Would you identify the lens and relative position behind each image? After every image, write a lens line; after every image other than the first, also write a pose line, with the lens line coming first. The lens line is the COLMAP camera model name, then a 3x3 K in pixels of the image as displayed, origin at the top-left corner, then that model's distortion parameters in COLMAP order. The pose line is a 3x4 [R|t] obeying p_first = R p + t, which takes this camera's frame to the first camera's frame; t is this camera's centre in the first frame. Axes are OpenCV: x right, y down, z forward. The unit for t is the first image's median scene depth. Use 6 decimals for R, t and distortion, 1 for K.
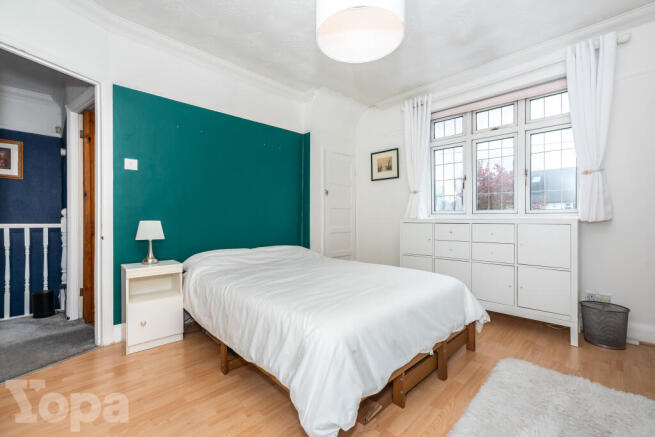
lens RADIAL K [[288.4, 0, 343.0], [0, 288.4, 214.3], [0, 0, 1]] dist [-0.002398, 0.013177]
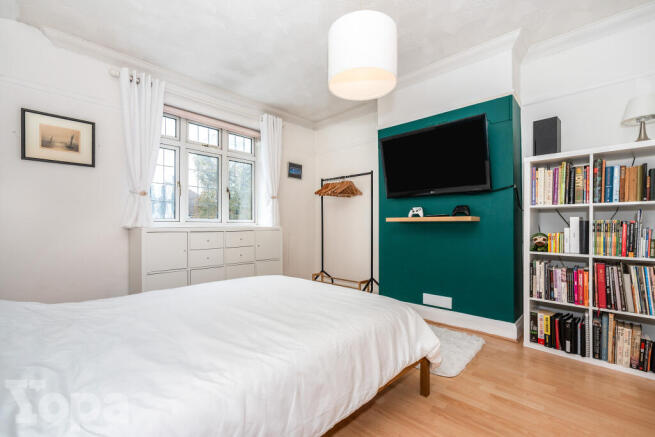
lens RADIAL K [[276.9, 0, 325.6], [0, 276.9, 219.7], [0, 0, 1]] dist [0.000448, 0.000352]
pose [[-0.016426, 0.013314, 0.999776, -0.505541], [-0.010029, 0.999859, -0.013480, -0.000035], [-0.999815, -0.010249, -0.016291, 0.513565]]
